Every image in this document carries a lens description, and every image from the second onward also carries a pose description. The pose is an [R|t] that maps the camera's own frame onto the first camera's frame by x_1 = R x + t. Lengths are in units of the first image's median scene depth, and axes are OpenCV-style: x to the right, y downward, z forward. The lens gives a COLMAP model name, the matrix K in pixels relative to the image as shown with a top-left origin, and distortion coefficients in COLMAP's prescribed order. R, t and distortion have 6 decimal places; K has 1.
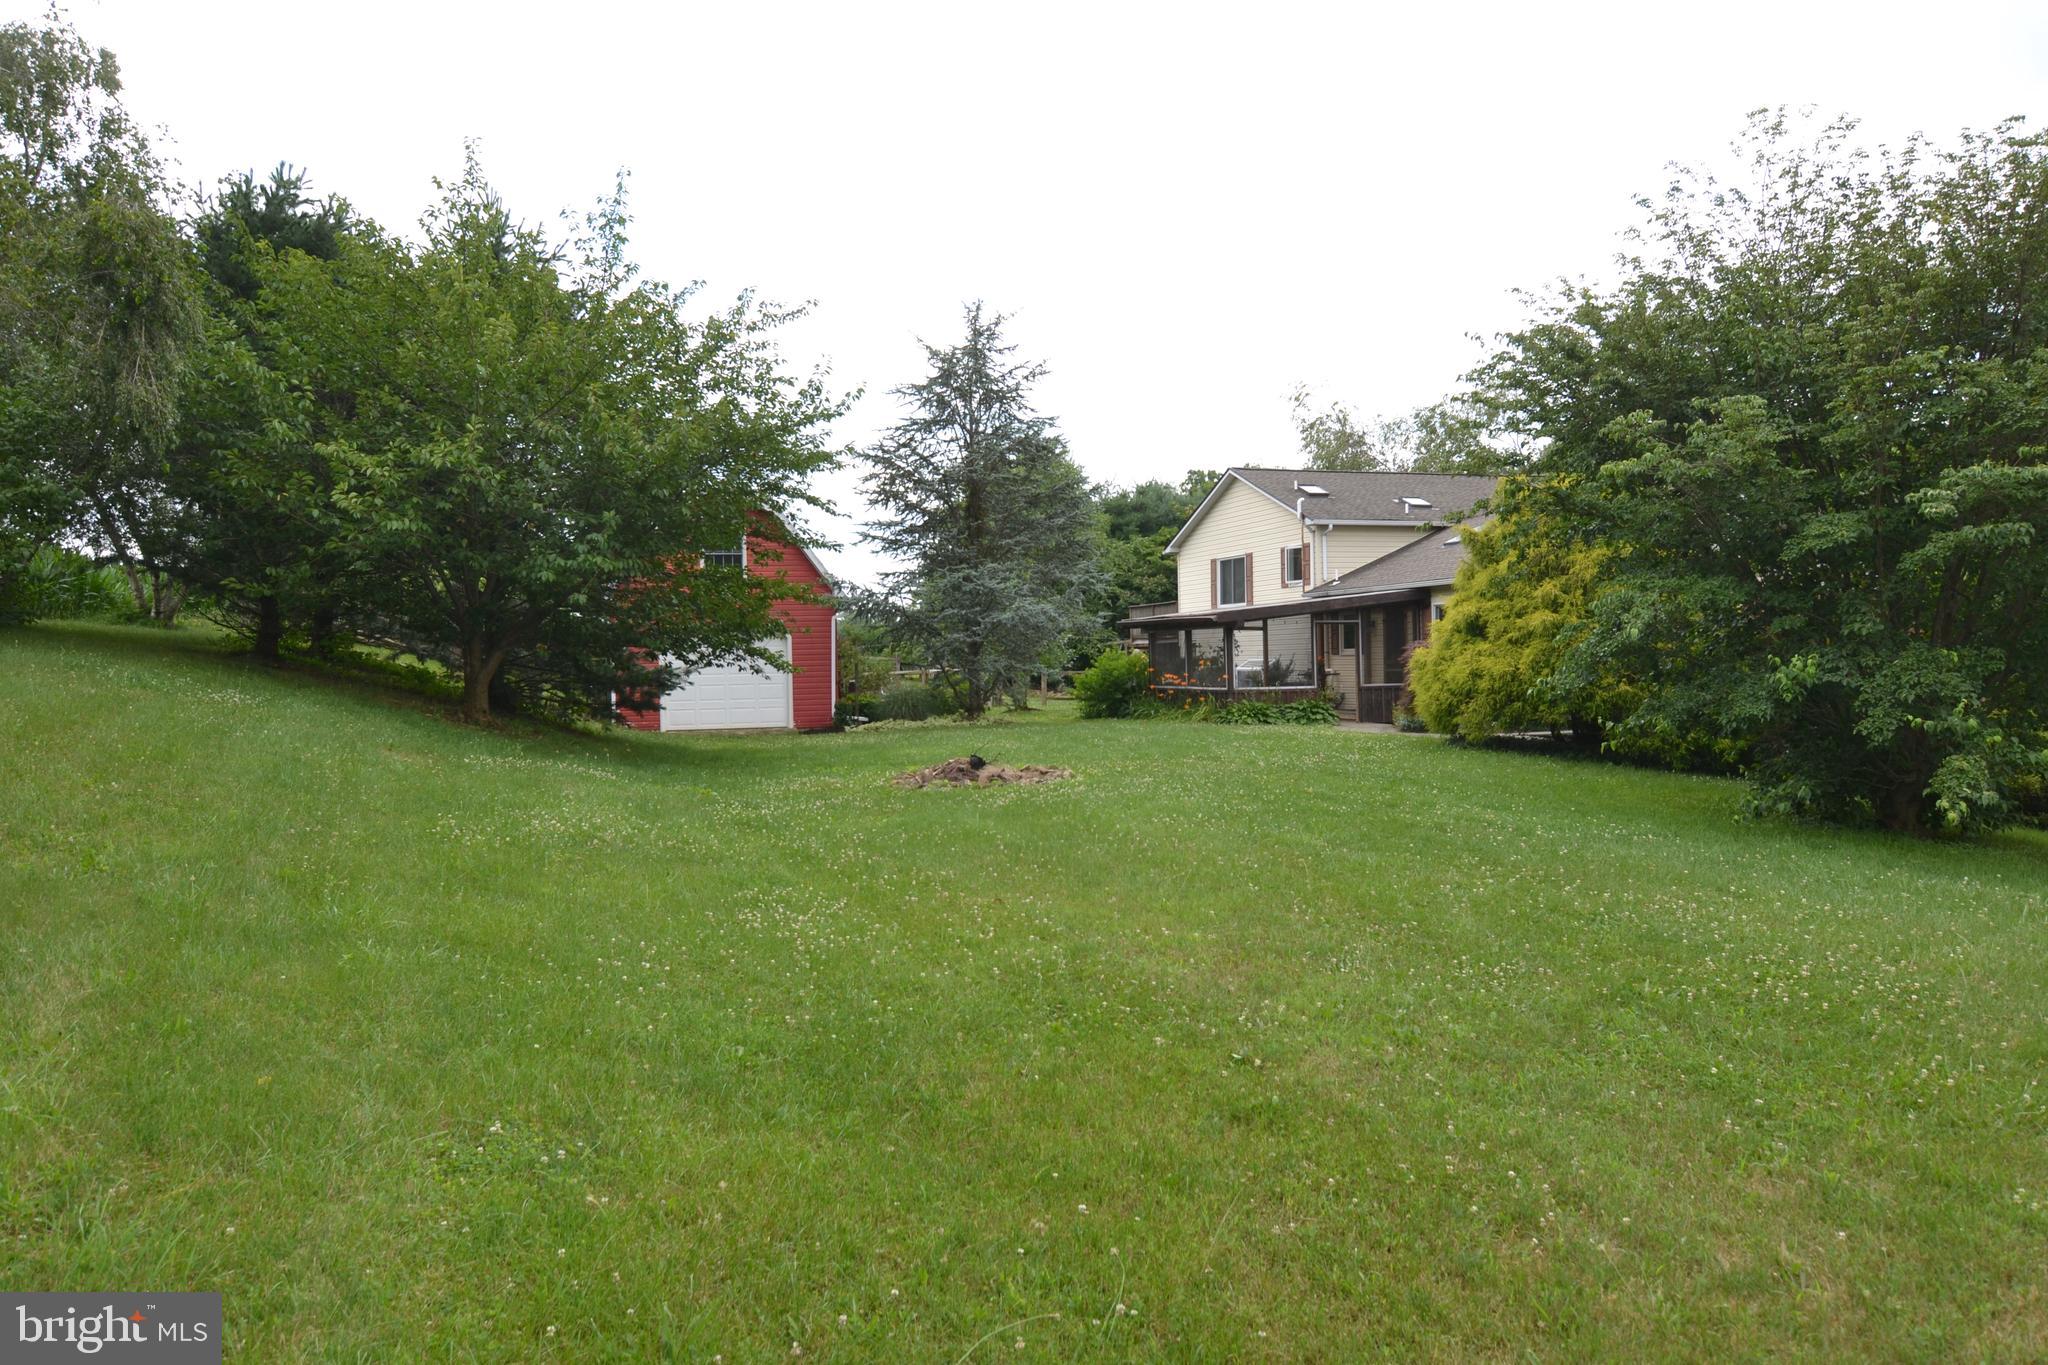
lens RADIAL K [[1385.5, 0, 1016.2], [0, 1385.5, 669.1], [0, 0, 1]] dist [-0.004928, -0.004127]
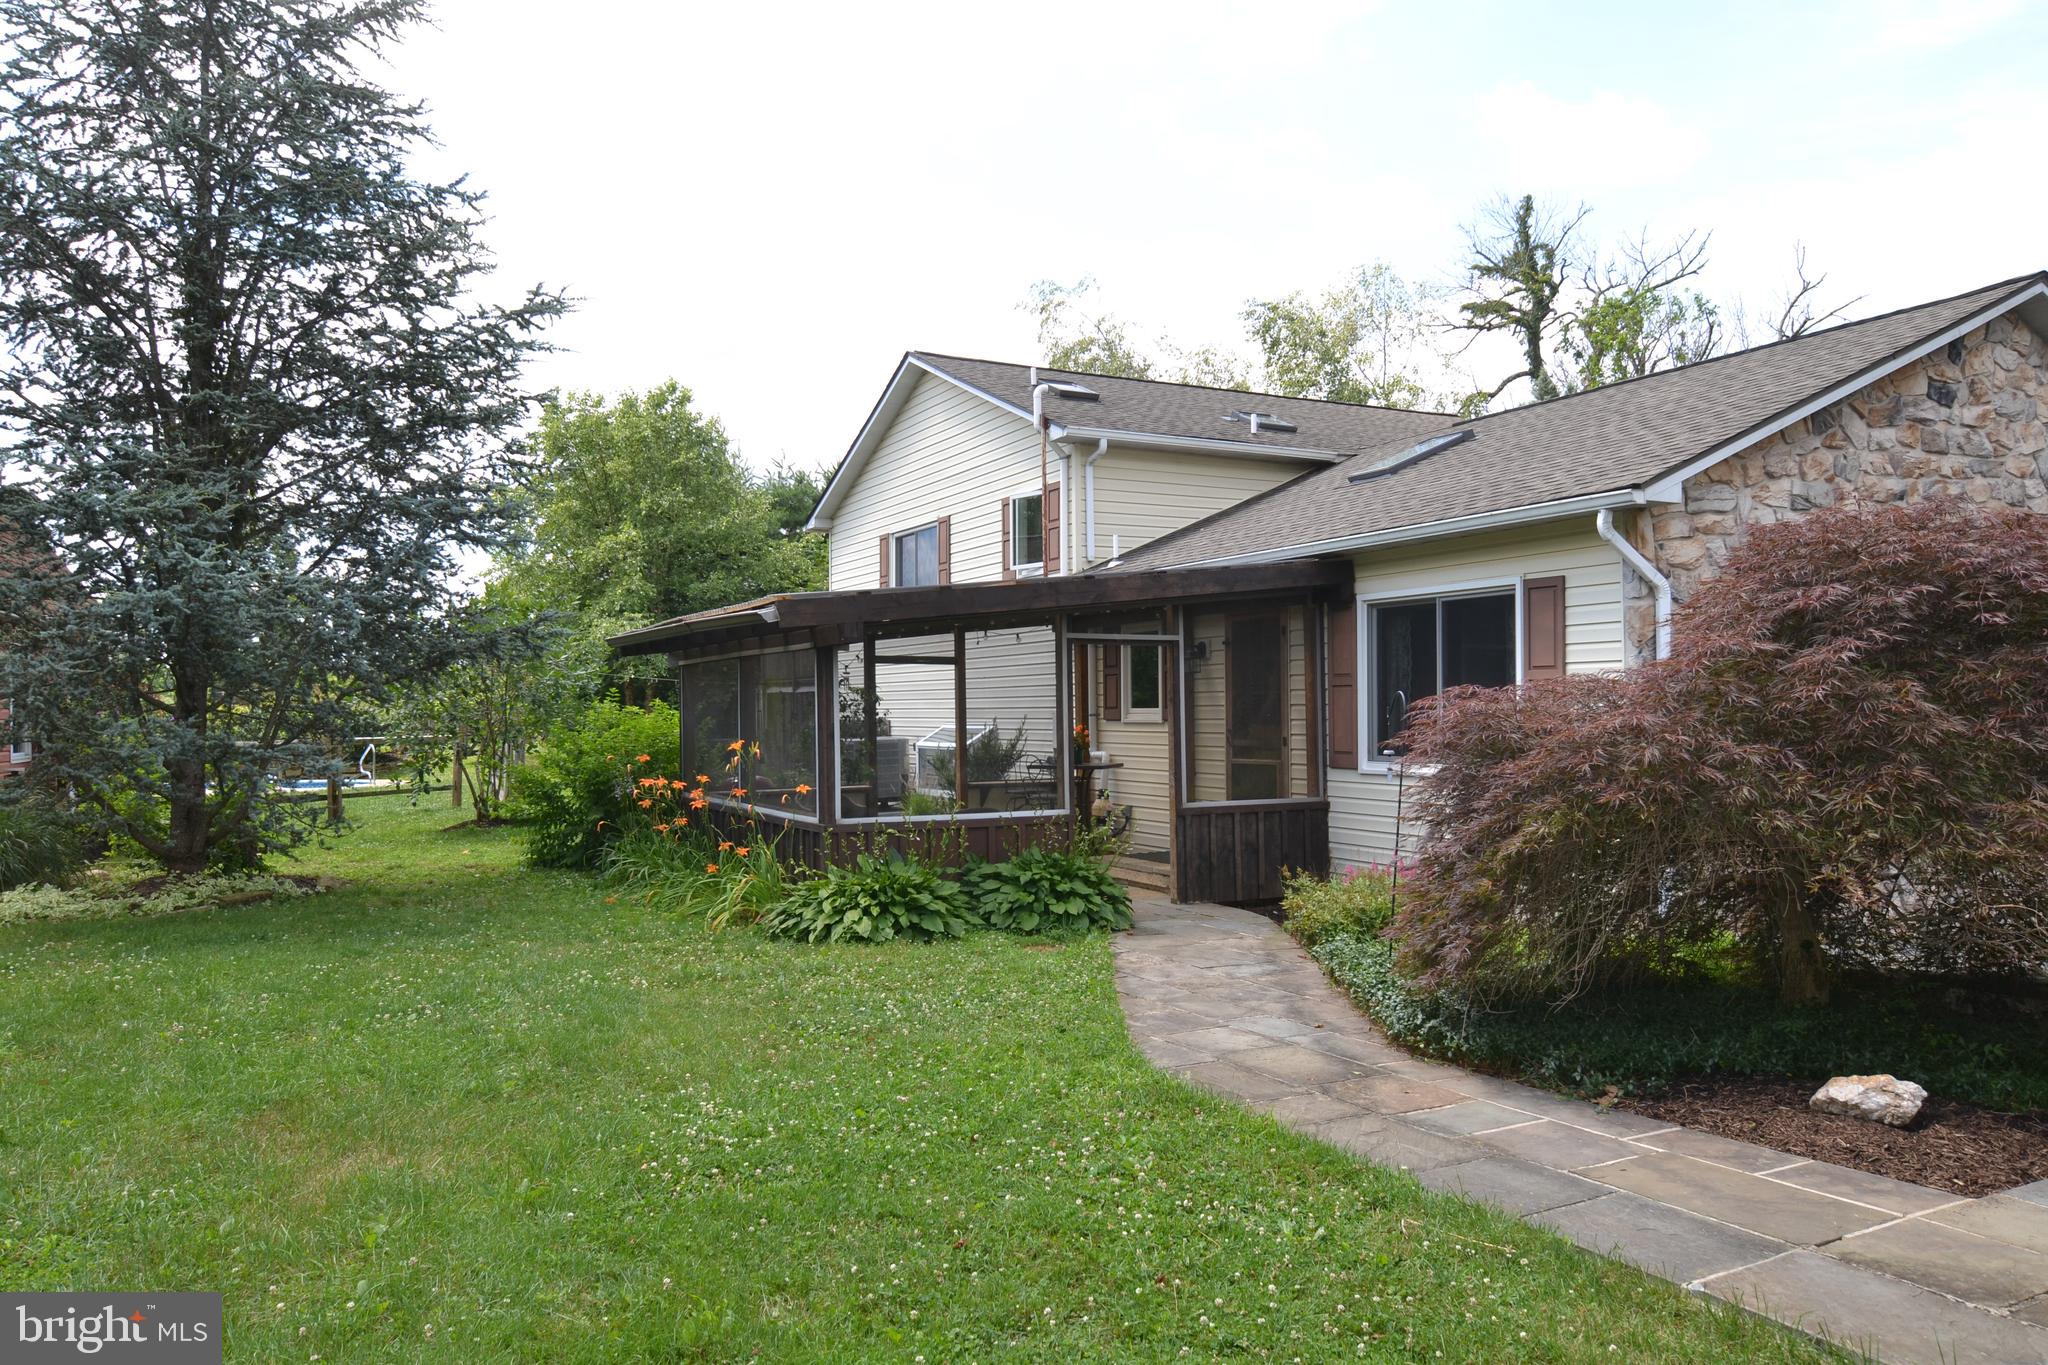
lens RADIAL K [[1385.5, 0, 1016.2], [0, 1385.5, 669.1], [0, 0, 1]] dist [-0.004928, -0.004127]
pose [[0.985454, 0.013414, 0.169410, 0.123072], [-0.007145, 0.999269, -0.037561, -0.009963], [-0.169790, 0.035805, 0.984830, 0.561231]]
